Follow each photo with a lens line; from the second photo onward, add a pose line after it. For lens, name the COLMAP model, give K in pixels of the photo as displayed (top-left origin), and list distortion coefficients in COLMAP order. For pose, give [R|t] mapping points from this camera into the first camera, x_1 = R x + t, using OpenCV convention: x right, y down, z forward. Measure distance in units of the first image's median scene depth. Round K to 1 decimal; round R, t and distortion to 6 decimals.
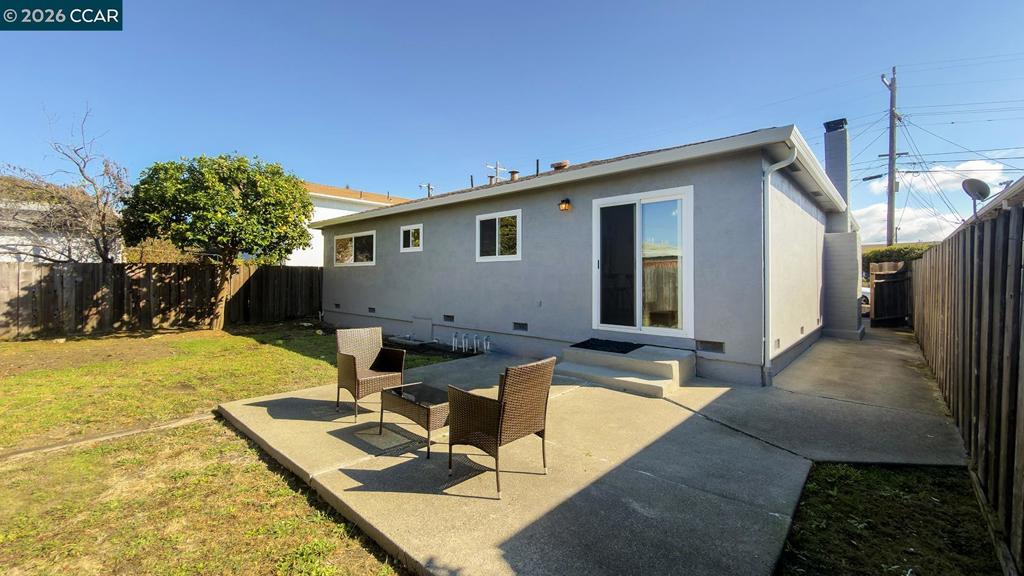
lens RADIAL K [[417.4, 0, 513.1], [0, 417.4, 277.7], [0, 0, 1]] dist [-0.001083, -0.000113]
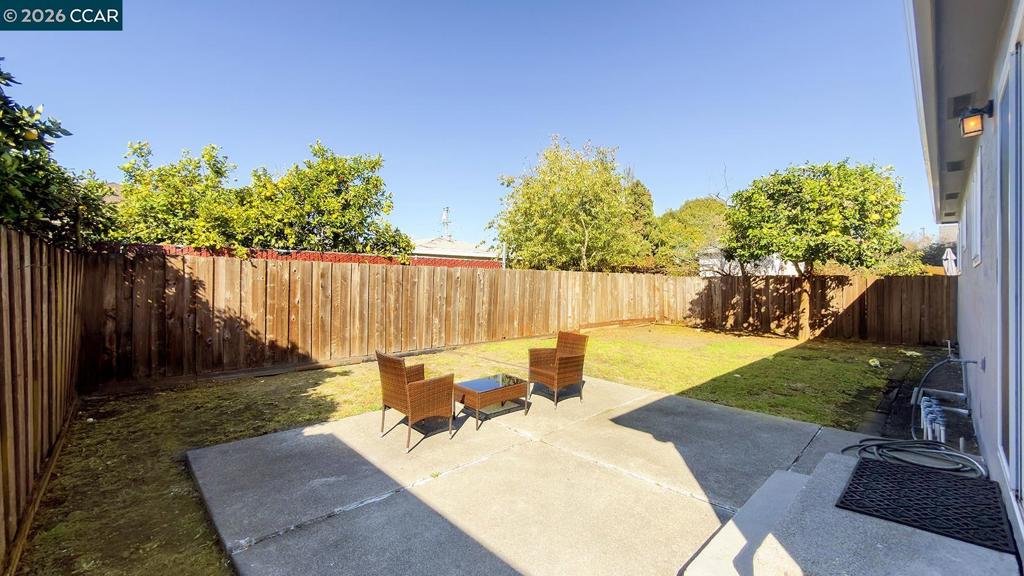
lens RADIAL K [[417.4, 0, 513.1], [0, 417.4, 277.7], [0, 0, 1]] dist [-0.001083, -0.000113]
pose [[-0.065320, -0.006967, -0.997840, 0.368261], [-0.014587, 0.999875, -0.006026, -0.012737], [0.997758, 0.014162, -0.065413, 0.395942]]
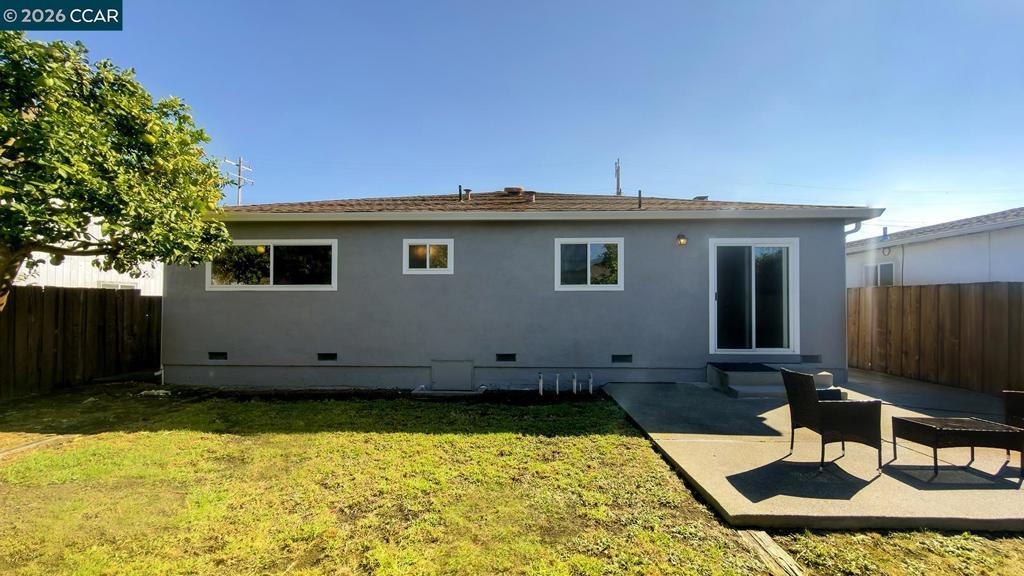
lens RADIAL K [[414.4, 0, 513.0], [0, 414.4, 298.9], [0, 0, 1]] dist [0.000619, 0.000194]
pose [[0.760134, 0.006510, 0.649734, -0.598605], [0.001849, 0.999924, -0.012182, -0.007866], [-0.649764, 0.010461, 0.760064, 0.320322]]
